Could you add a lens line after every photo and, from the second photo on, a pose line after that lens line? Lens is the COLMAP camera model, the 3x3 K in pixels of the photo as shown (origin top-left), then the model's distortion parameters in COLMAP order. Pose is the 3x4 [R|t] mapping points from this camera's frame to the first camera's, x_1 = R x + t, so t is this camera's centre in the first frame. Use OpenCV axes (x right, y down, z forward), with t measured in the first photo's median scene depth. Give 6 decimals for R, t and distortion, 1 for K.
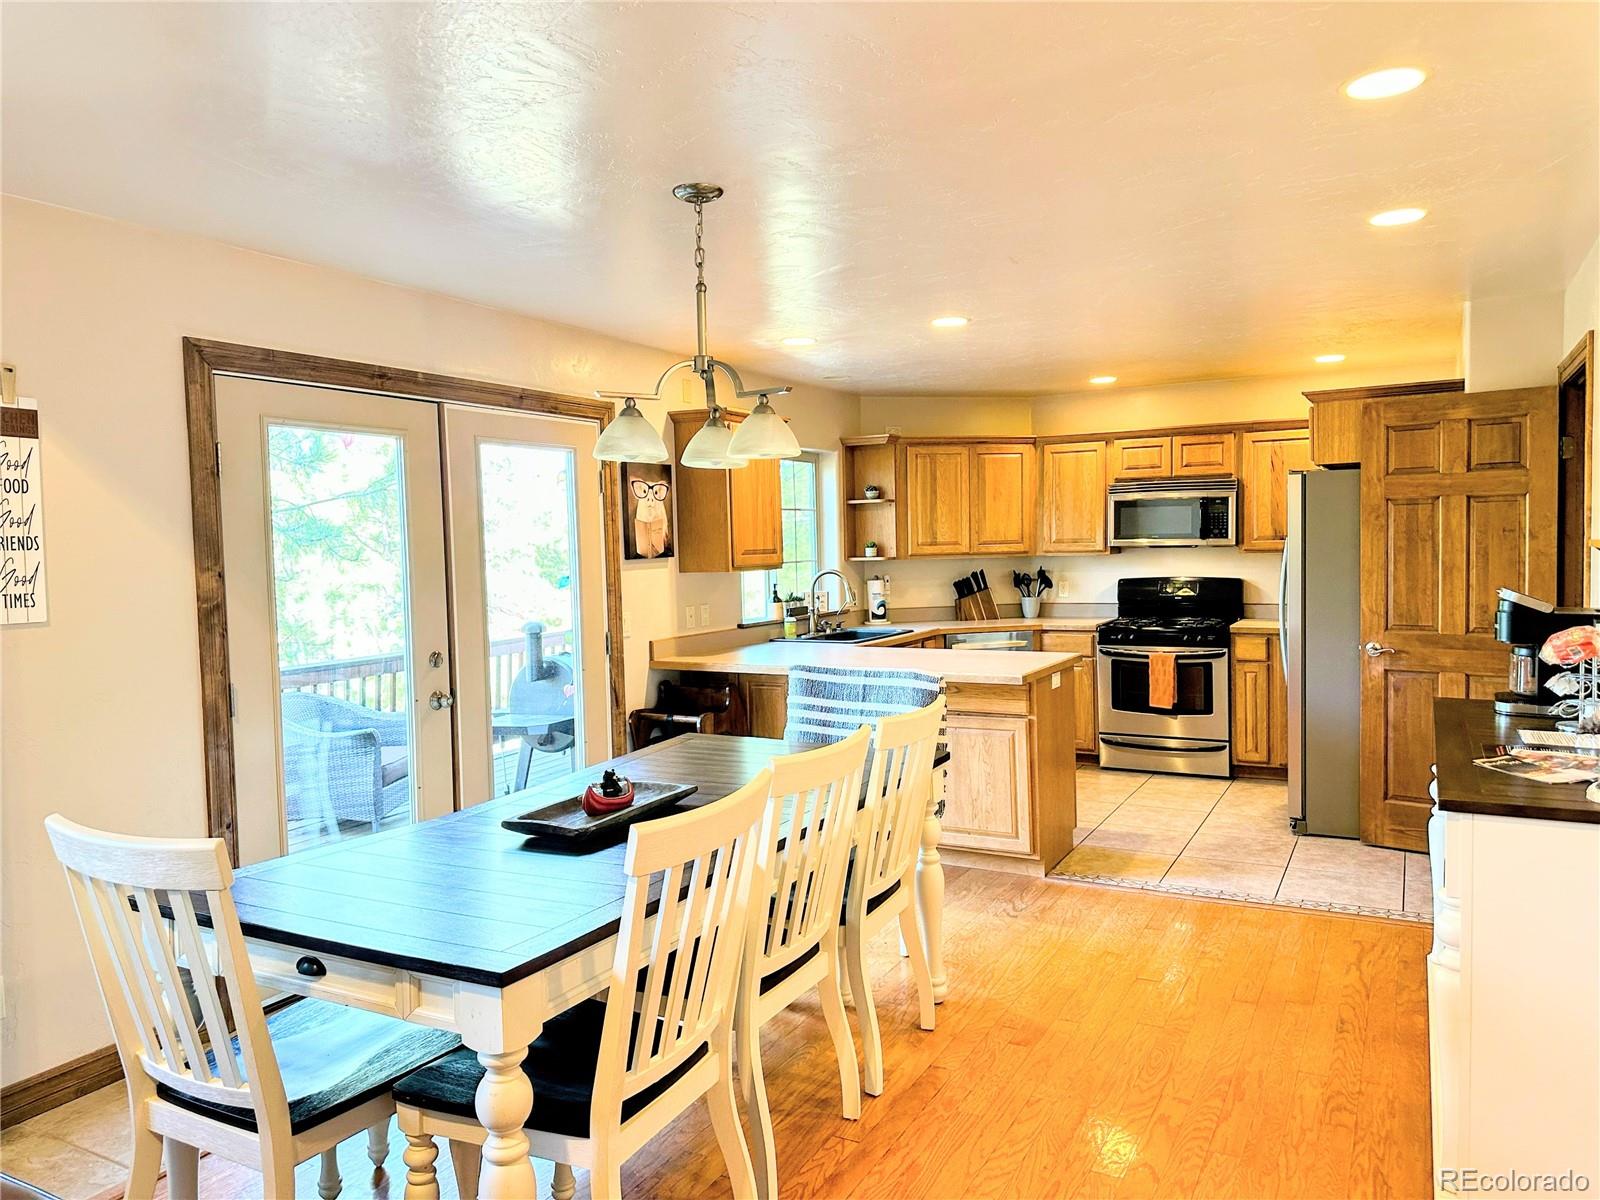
lens RADIAL K [[1127.1, 0, 789.6], [0, 1127.1, 597.4], [0, 0, 1]] dist [0.063395, -0.076614]
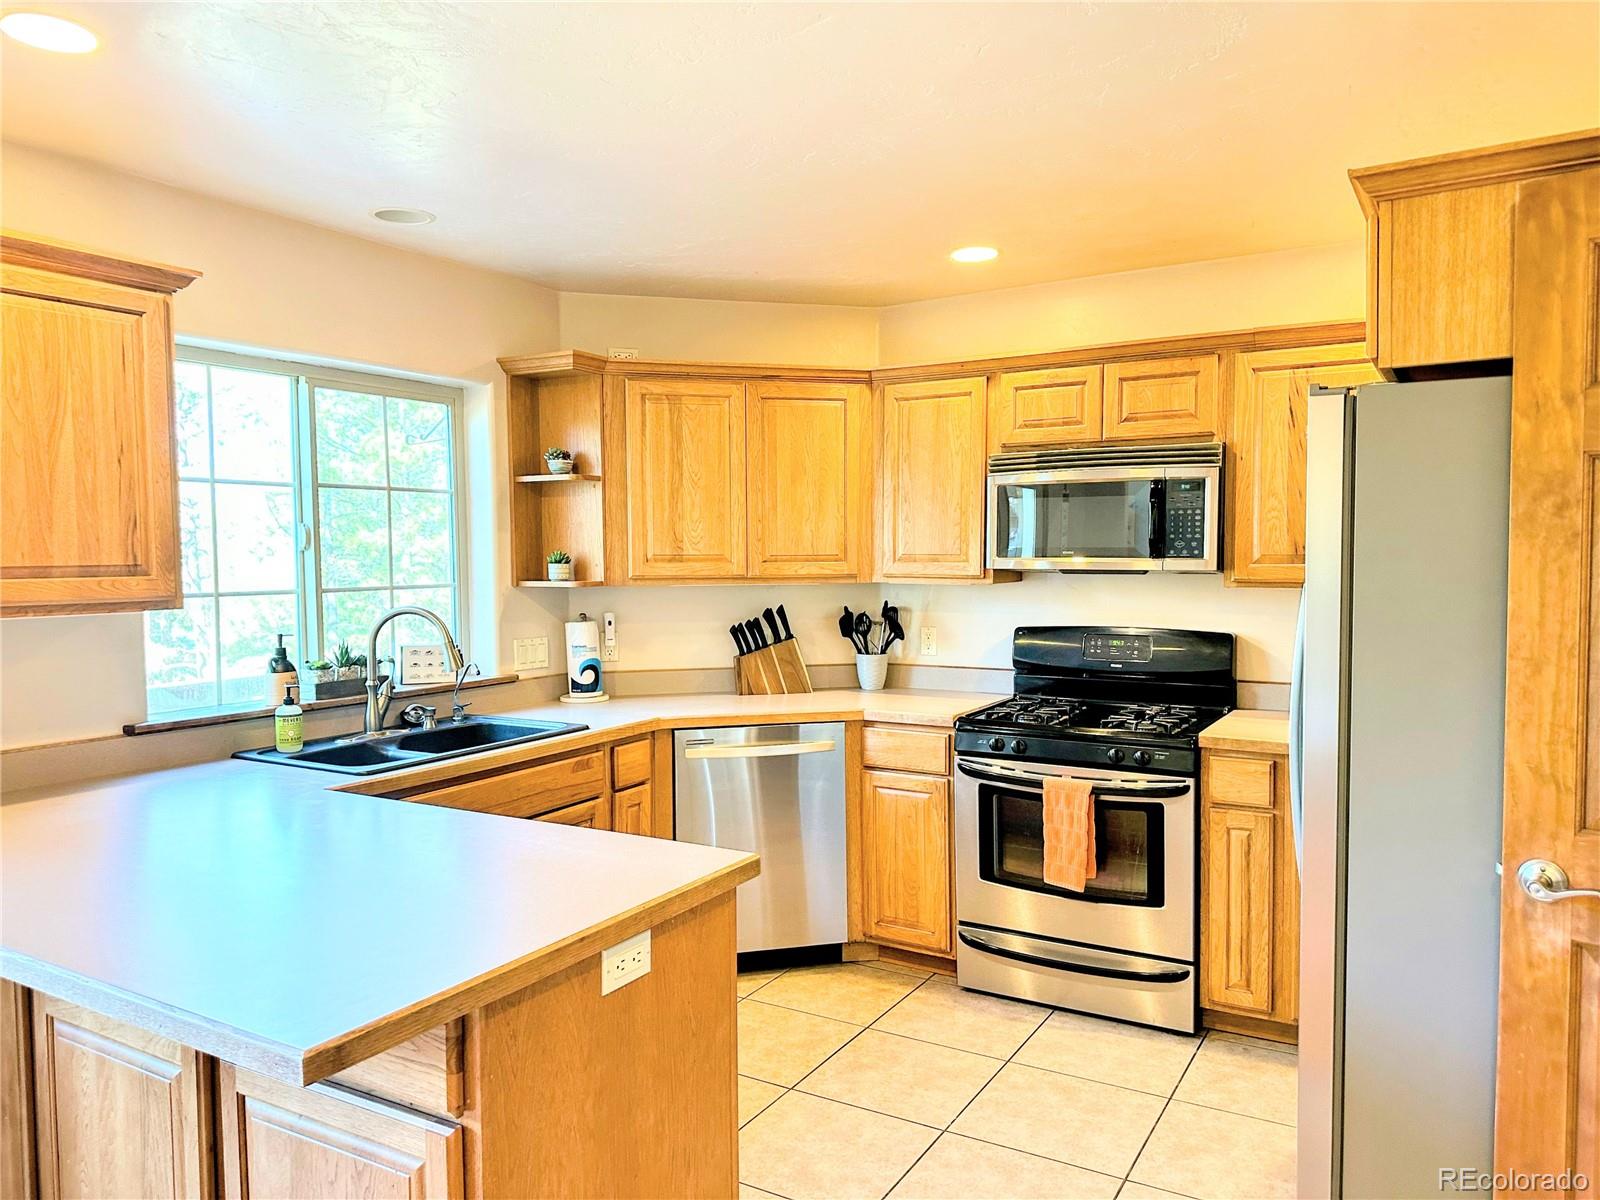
lens RADIAL K [[1127.1, 0, 803.3], [0, 1127.1, 605.1], [0, 0, 1]] dist [0.063395, -0.076614]
pose [[0.999531, 0.017819, -0.024904, 0.224779], [-0.017866, 0.999839, -0.001702, -0.027408], [0.024870, 0.002146, 0.999688, 0.495257]]
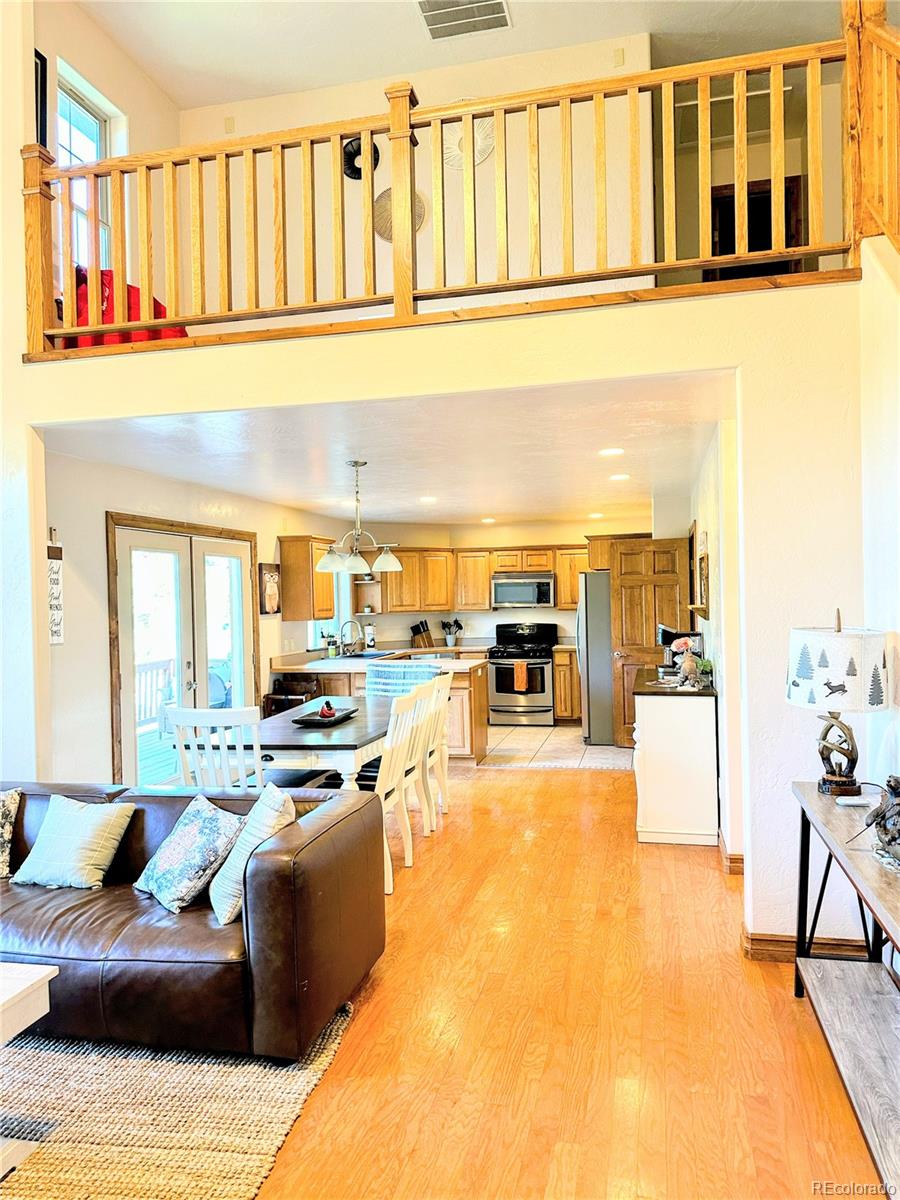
lens RADIAL K [[845.3, 0, 452.7], [0, 845.3, 607.5], [0, 0, 1]] dist [0.063395, -0.076614]
pose [[0.963040, -0.001060, 0.269356, -0.176168], [0.012753, 0.999050, -0.041668, 0.014641], [-0.269056, 0.043563, 0.962139, -0.370309]]
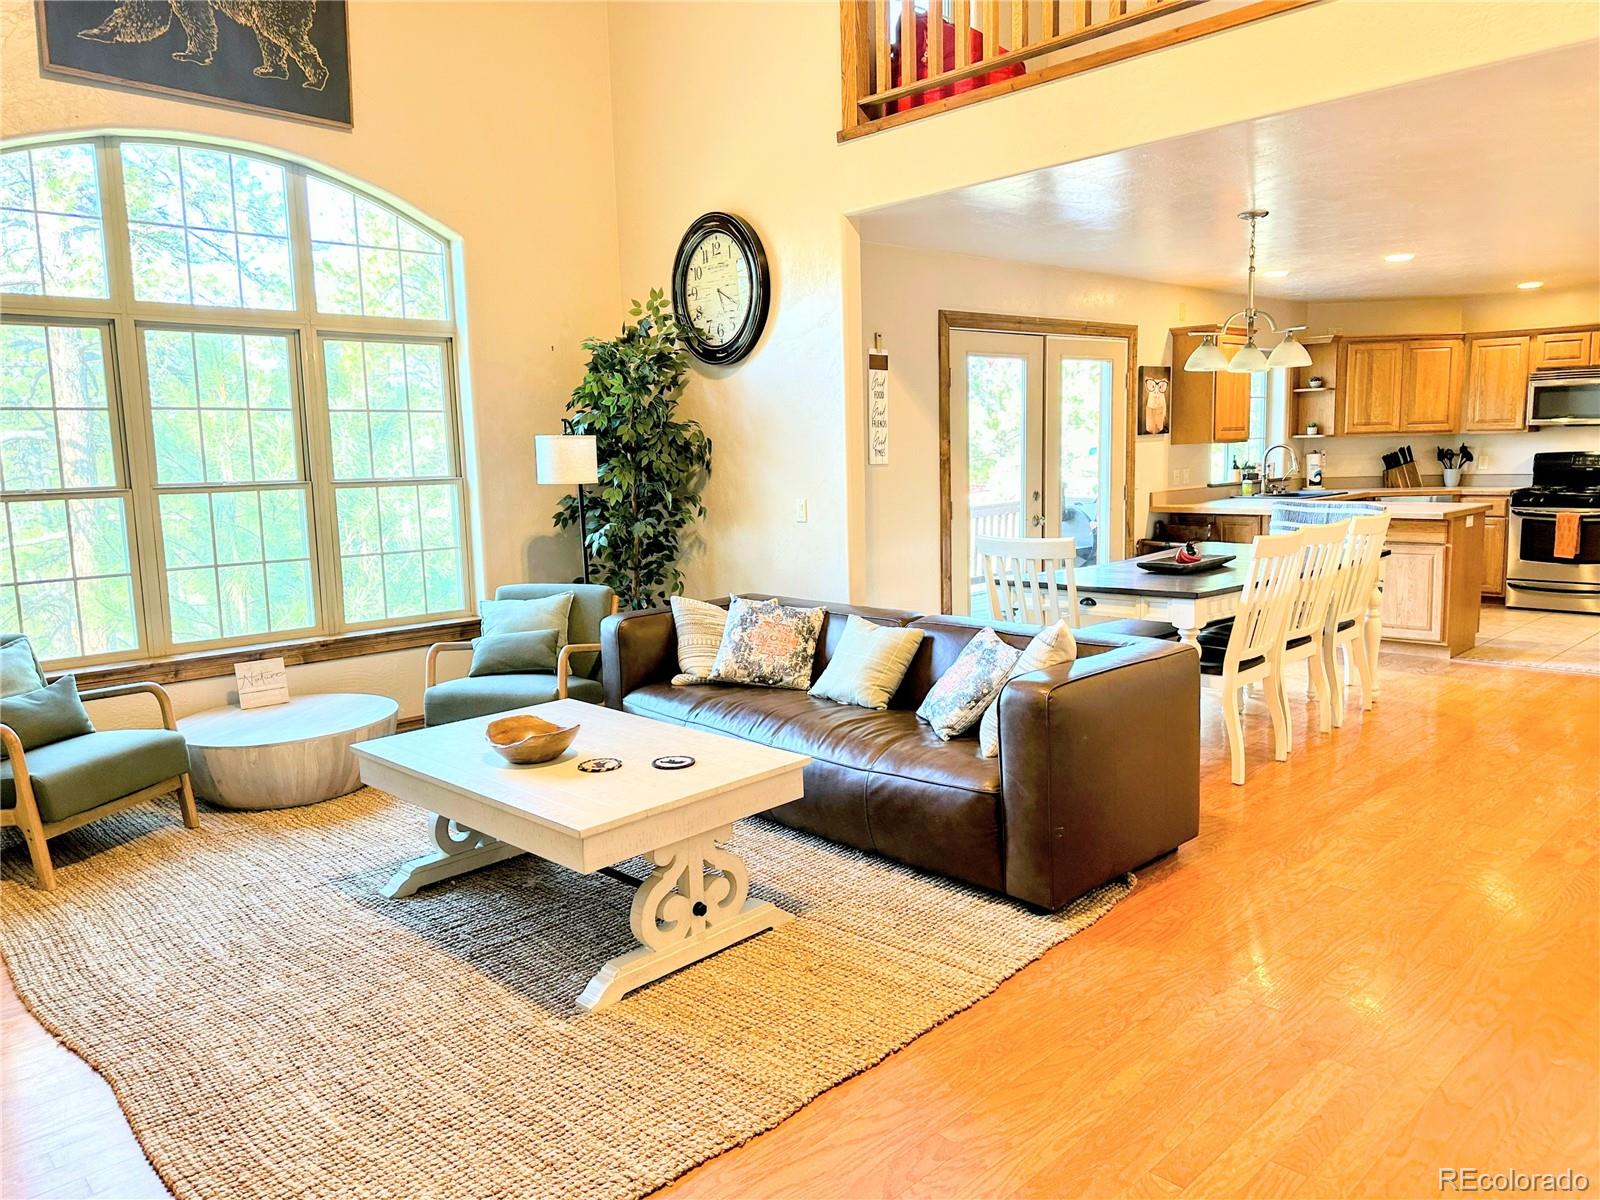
lens RADIAL K [[1127.1, 0, 806.4], [0, 1127.1, 600.8], [0, 0, 1]] dist [0.063395, -0.076614]
pose [[0.955700, 0.039542, -0.291674, -0.098281], [-0.011117, 0.995077, 0.098475, 0.032583], [0.294132, -0.090870, 0.951435, -0.437285]]
